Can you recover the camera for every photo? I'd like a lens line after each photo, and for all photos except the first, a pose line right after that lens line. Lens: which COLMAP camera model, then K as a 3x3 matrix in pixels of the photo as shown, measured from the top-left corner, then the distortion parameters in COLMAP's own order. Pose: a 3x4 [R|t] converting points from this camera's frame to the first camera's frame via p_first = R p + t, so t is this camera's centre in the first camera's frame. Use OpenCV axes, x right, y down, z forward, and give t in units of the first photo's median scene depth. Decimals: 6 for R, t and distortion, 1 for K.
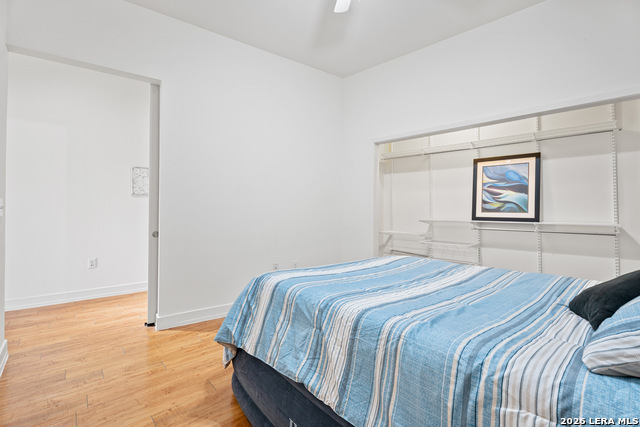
lens RADIAL K [[288.1, 0, 319.7], [0, 288.1, 210.9], [0, 0, 1]] dist [-0.010041, 0.000528]
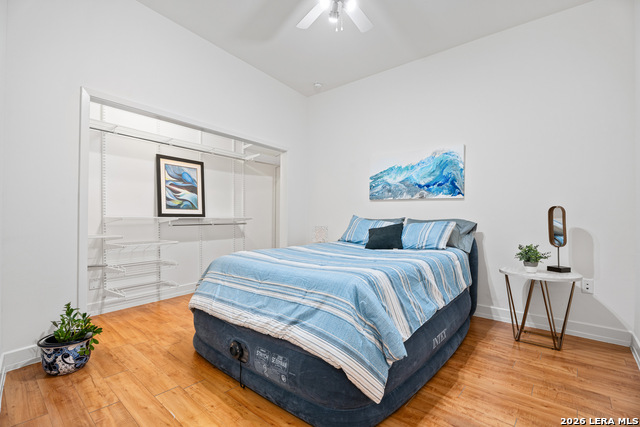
lens RADIAL K [[288.1, 0, 322.7], [0, 288.1, 213.9], [0, 0, 1]] dist [-0.010041, 0.000528]
pose [[-0.153263, -0.006226, 0.988166, -0.547400], [-0.009954, 0.999939, 0.004757, 0.012401], [-0.988135, -0.009108, -0.153316, 0.644520]]
